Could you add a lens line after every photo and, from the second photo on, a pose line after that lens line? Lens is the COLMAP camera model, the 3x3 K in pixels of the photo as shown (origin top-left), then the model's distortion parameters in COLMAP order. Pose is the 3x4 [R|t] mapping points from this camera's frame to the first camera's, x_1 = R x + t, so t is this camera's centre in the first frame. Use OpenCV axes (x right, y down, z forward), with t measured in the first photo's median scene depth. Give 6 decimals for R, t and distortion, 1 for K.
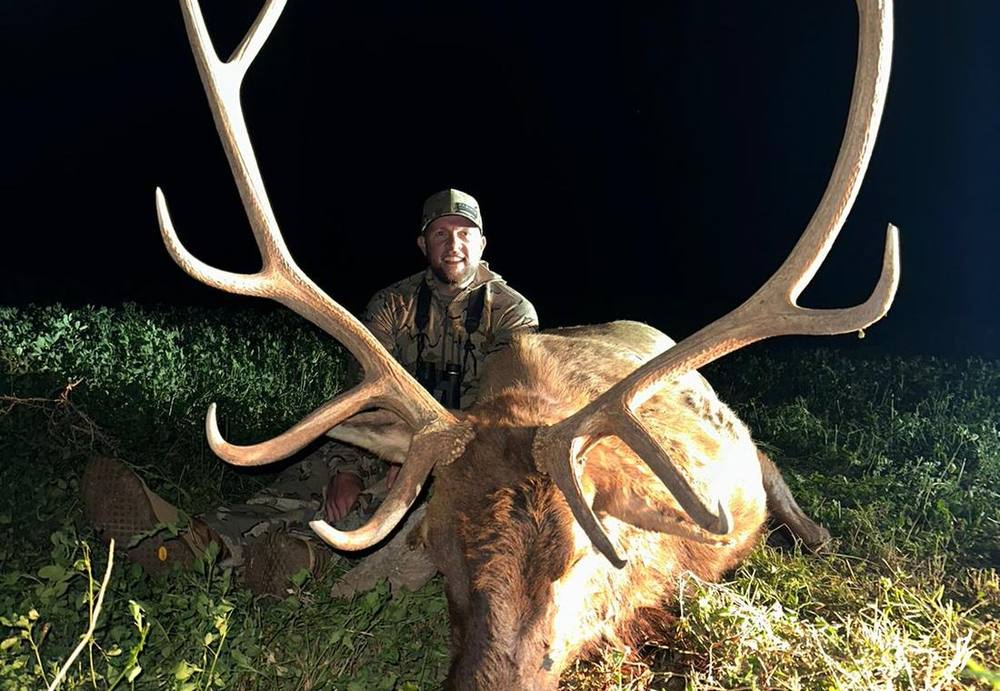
lens RADIAL K [[1003.1, 0, 500.0], [0, 1003.1, 345.5], [0, 0, 1]] dist [0.085792, -0.018070]
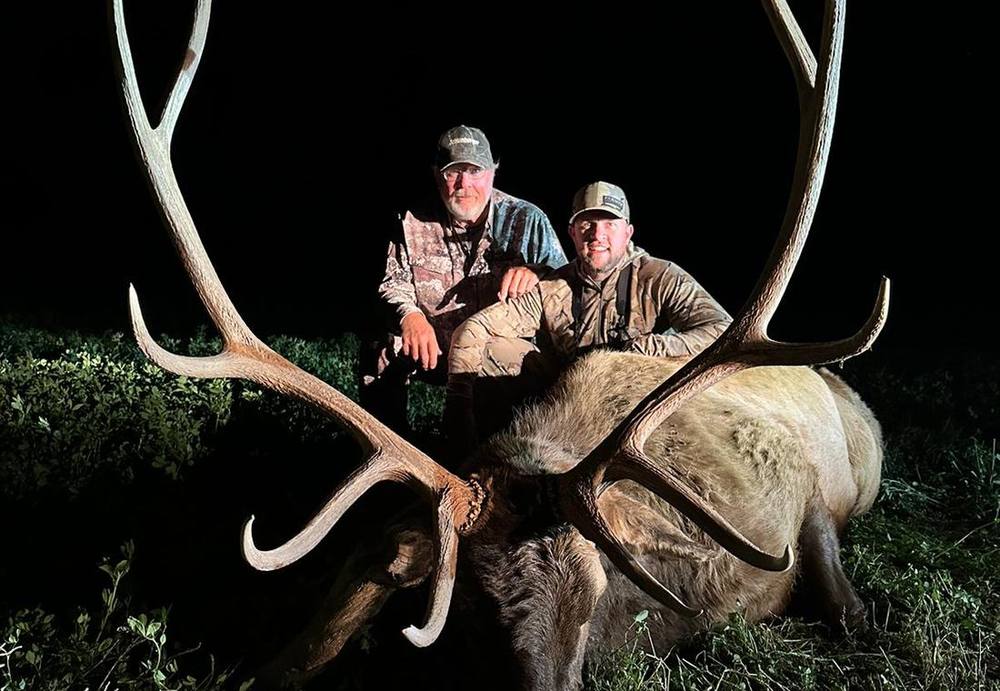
lens RADIAL K [[1003.1, 0, 500.0], [0, 1003.1, 345.5], [0, 0, 1]] dist [0.085792, -0.018070]
pose [[0.955957, -0.112931, 0.270912, -0.277625], [0.097942, 0.992848, 0.068270, -0.131698], [-0.276684, -0.038730, 0.960180, 0.031488]]
